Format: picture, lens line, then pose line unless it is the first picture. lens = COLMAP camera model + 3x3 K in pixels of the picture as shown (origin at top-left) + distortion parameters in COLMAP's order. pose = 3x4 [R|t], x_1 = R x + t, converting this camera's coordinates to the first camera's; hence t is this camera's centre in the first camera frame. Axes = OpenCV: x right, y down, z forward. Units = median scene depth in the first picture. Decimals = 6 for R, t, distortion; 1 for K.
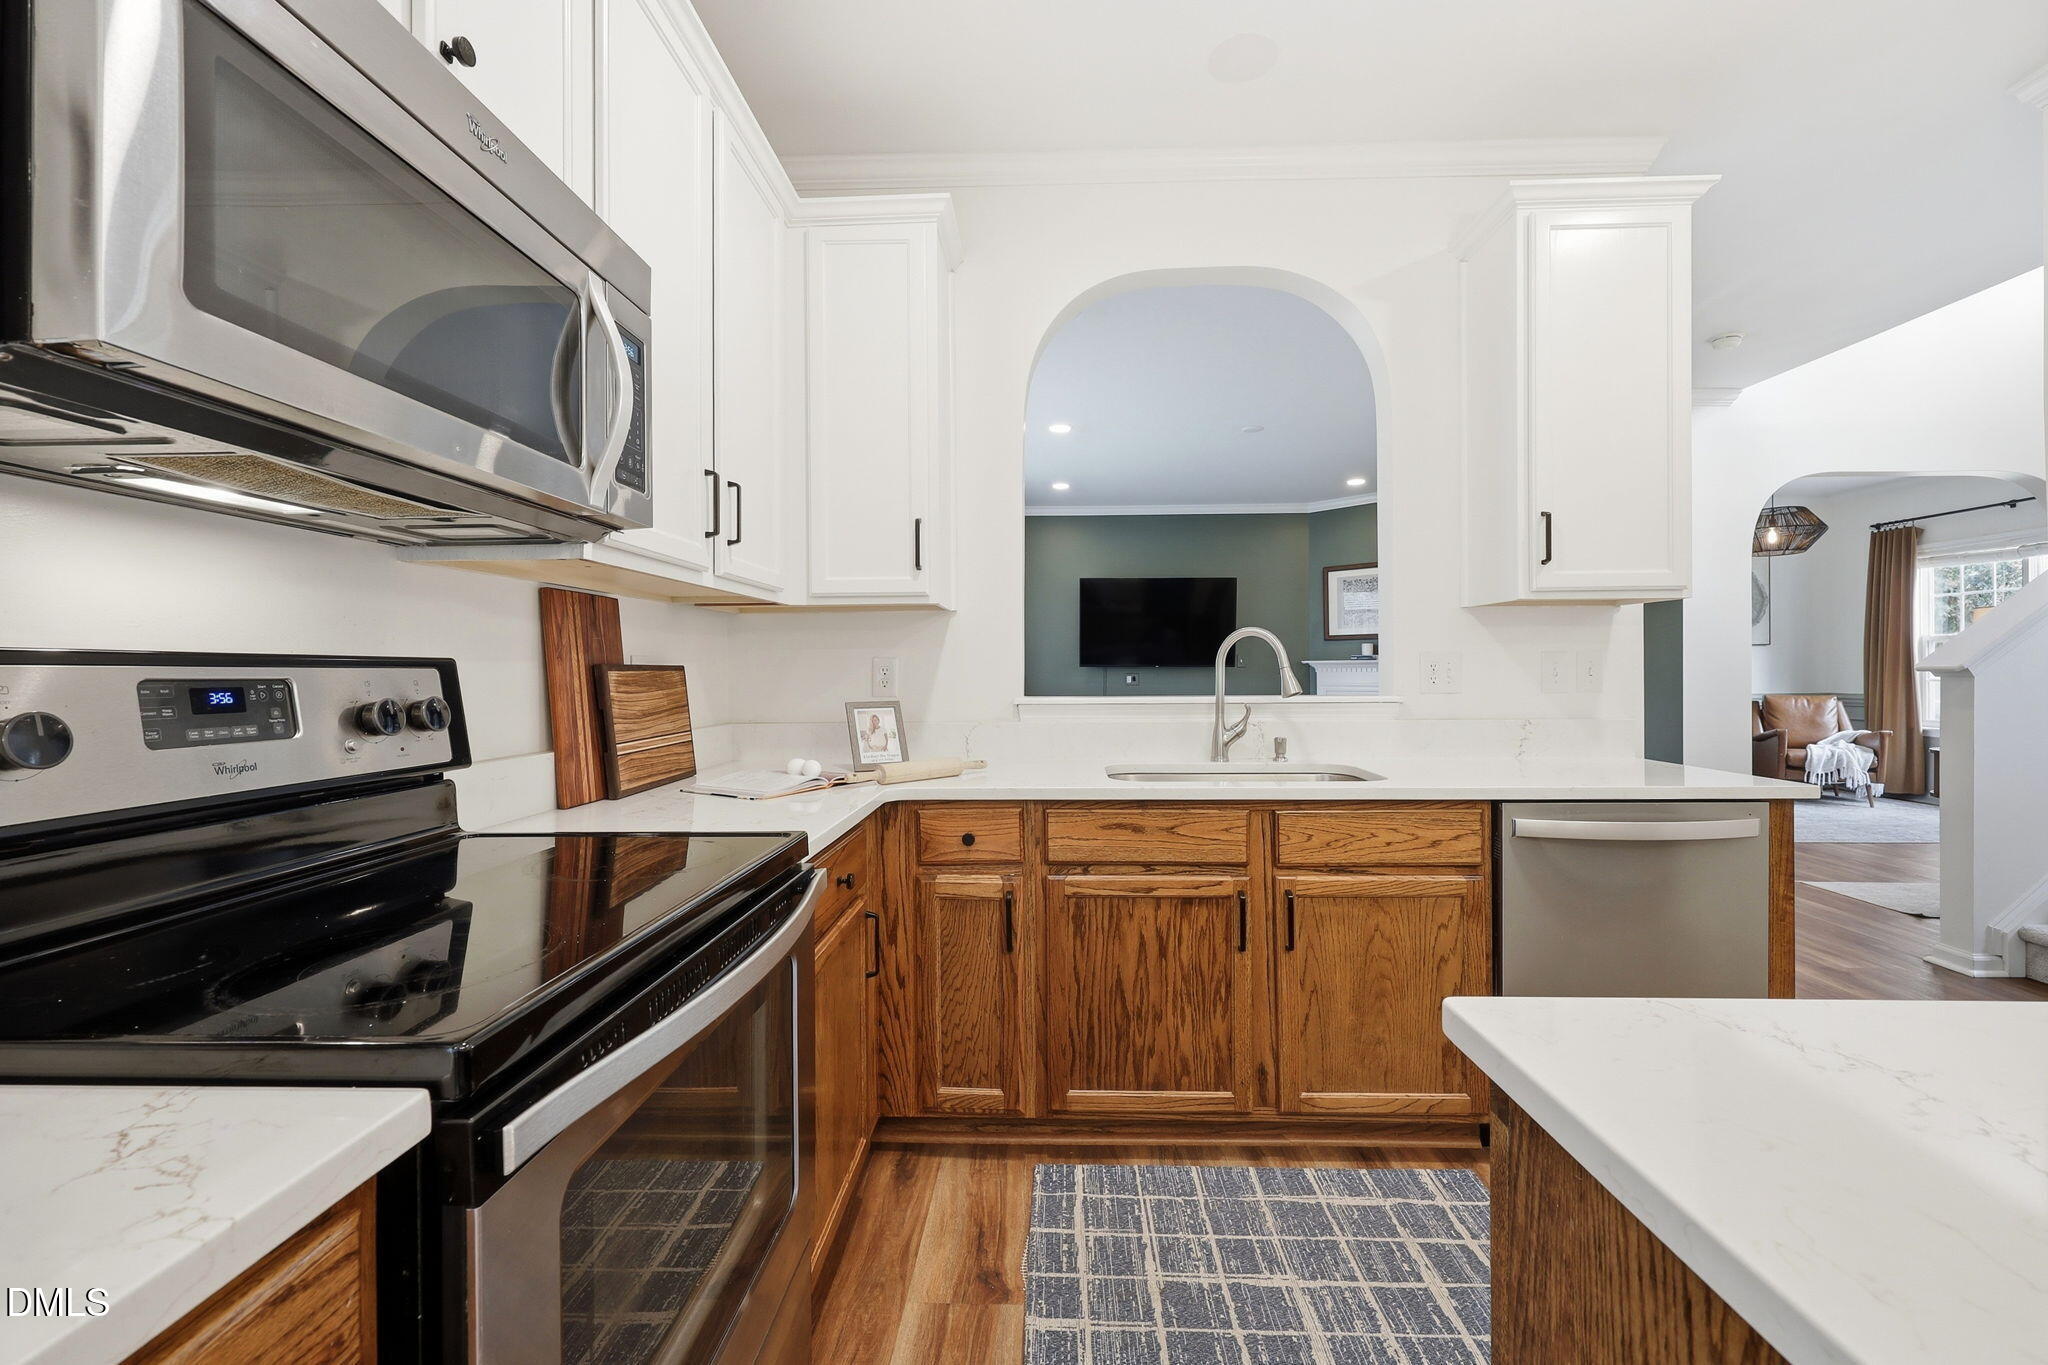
lens RADIAL K [[843.4, 0, 1021.1], [0, 843.4, 667.4], [0, 0, 1]] dist [-0.003097, 0.000901]
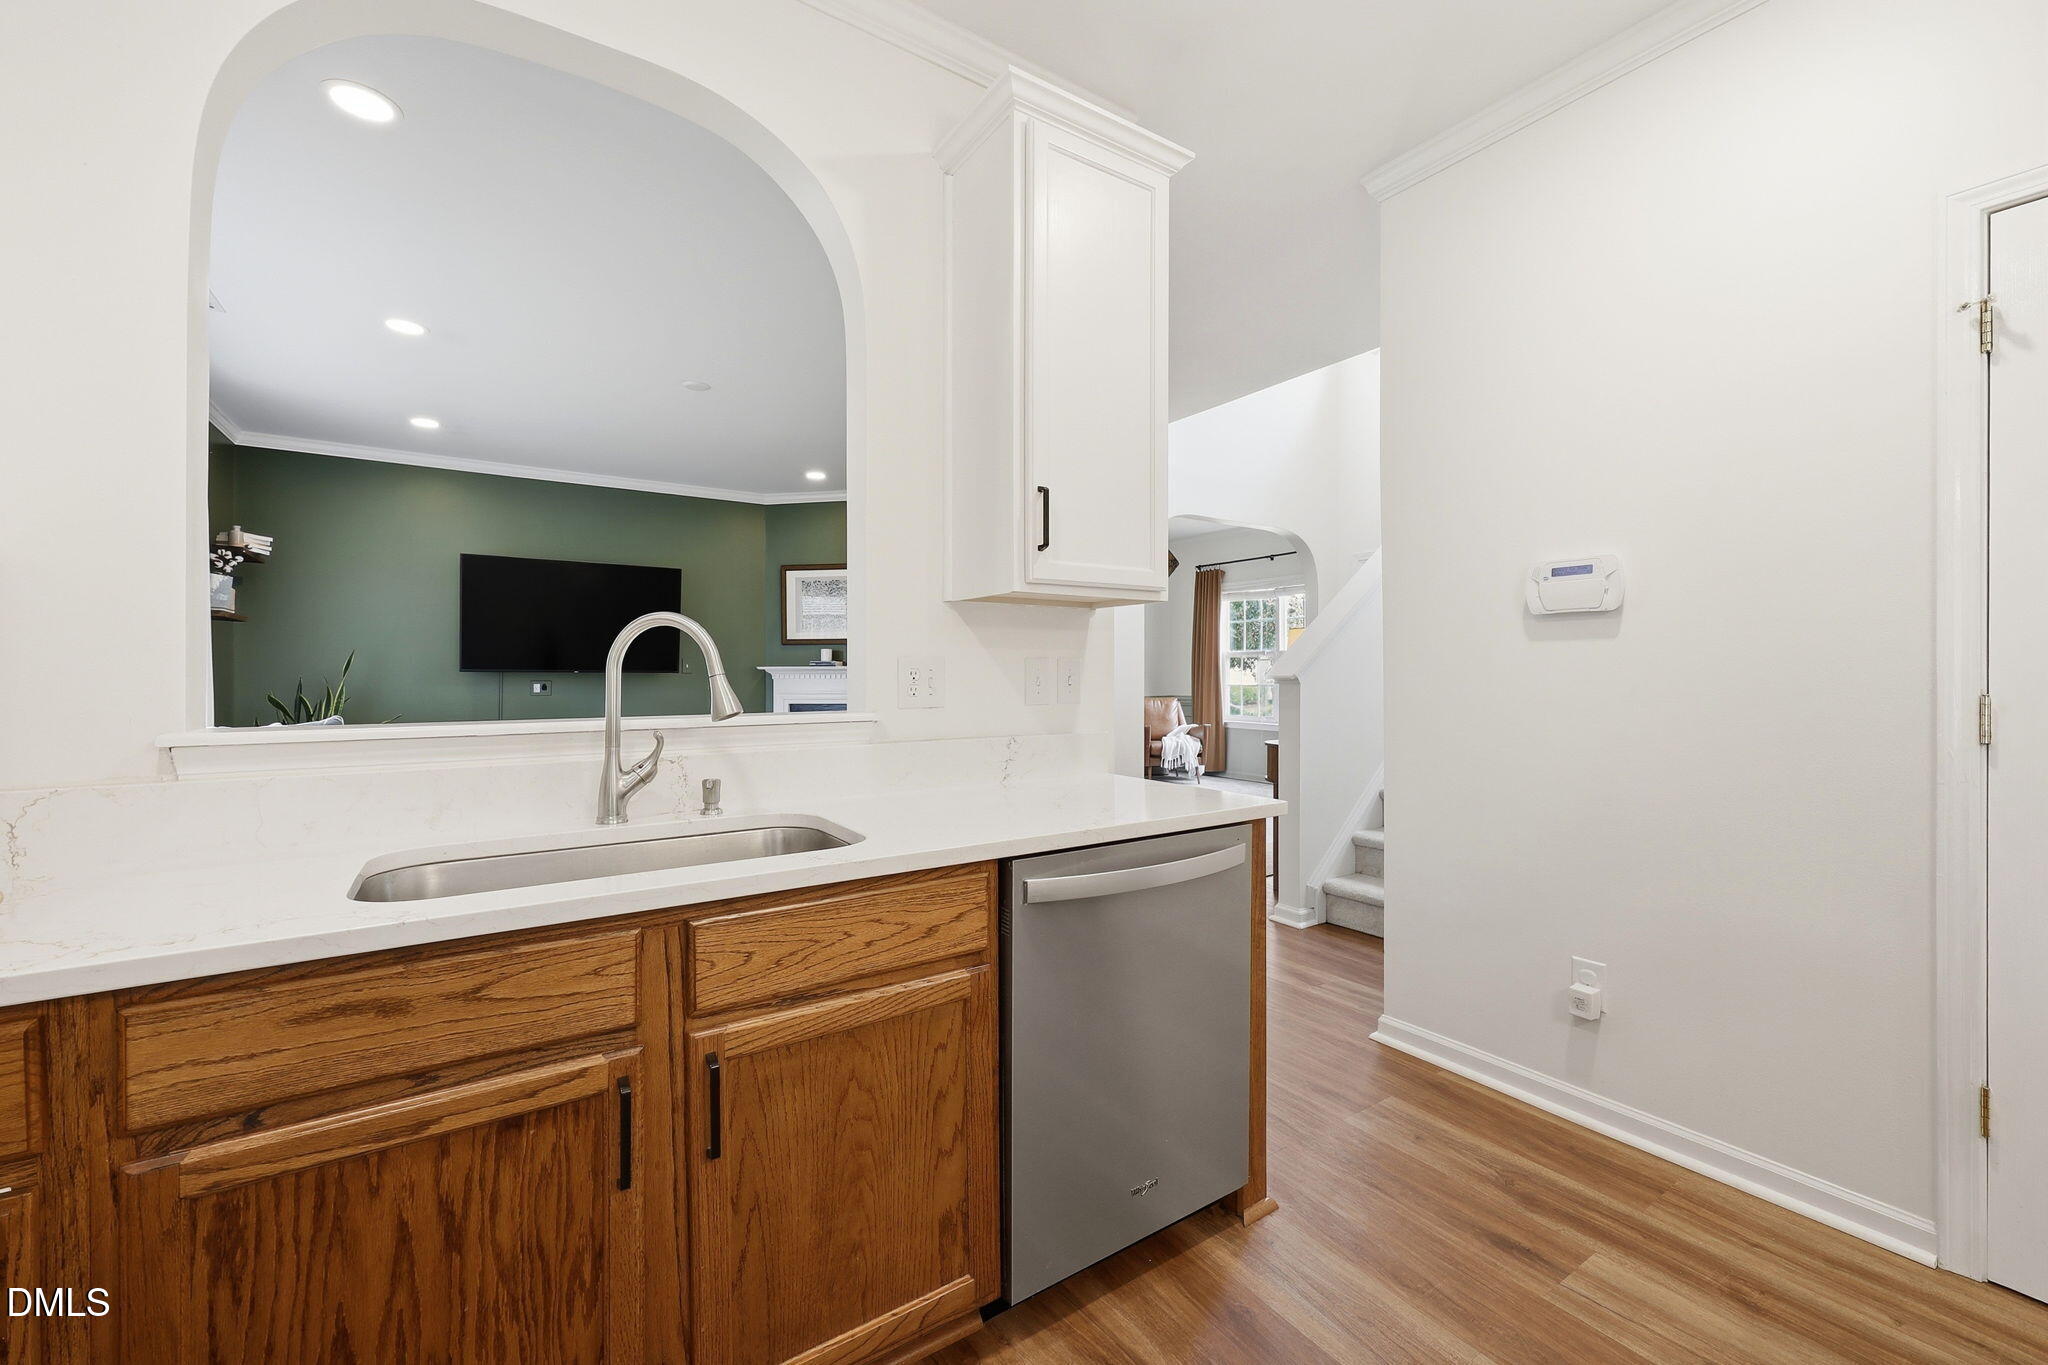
lens RADIAL K [[843.4, 0, 1040.6], [0, 843.4, 672.2], [0, 0, 1]] dist [-0.003097, 0.000901]
pose [[0.800967, 0.004778, 0.598689, 0.144407], [-0.003612, 0.999989, -0.003148, -0.001332], [-0.598697, 0.000359, 0.800975, 0.382789]]
